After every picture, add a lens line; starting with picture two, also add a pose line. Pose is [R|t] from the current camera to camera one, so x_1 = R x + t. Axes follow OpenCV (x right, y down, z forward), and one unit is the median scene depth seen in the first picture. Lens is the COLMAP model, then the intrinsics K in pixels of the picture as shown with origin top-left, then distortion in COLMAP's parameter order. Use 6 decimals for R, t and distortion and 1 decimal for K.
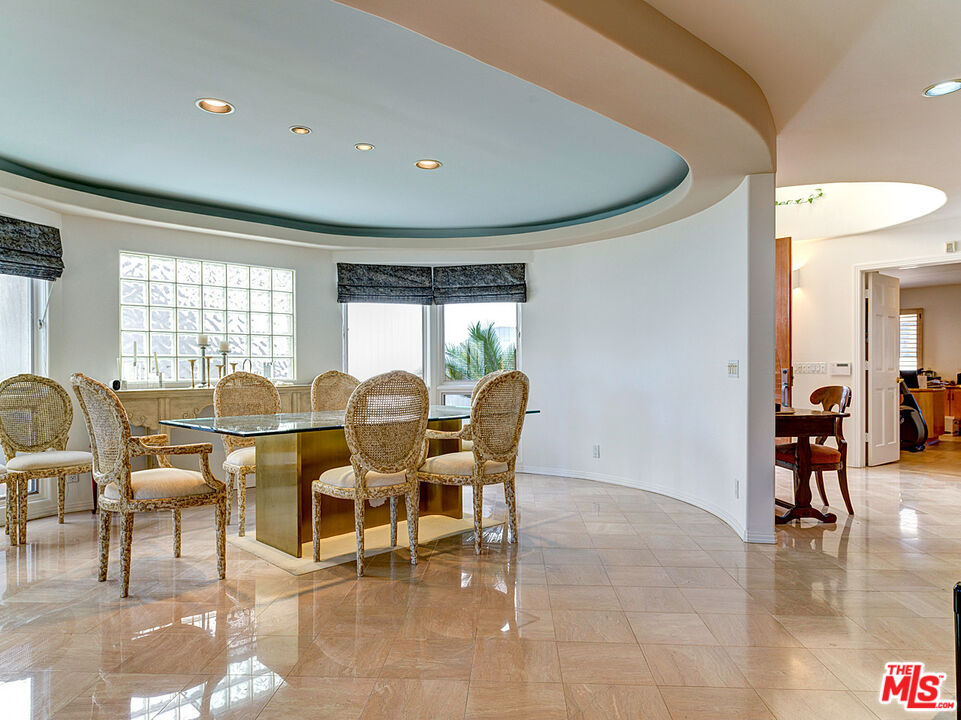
lens RADIAL K [[618.2, 0, 481.1], [0, 618.2, 340.5], [0, 0, 1]] dist [-0.005074, 0.005340]
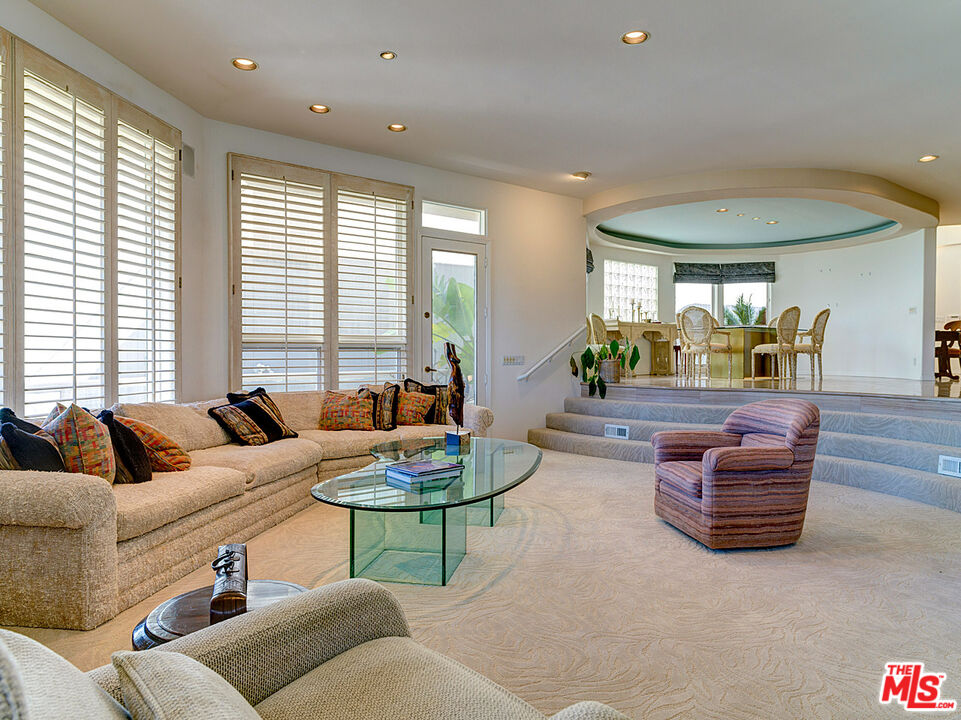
lens RADIAL K [[618.2, 0, 481.1], [0, 618.2, 340.5], [0, 0, 1]] dist [-0.005074, 0.005340]
pose [[0.995559, 0.003737, -0.094068, -0.748278], [-0.001301, 0.999662, 0.025952, 0.076901], [0.094134, -0.025714, 0.995227, -1.108073]]
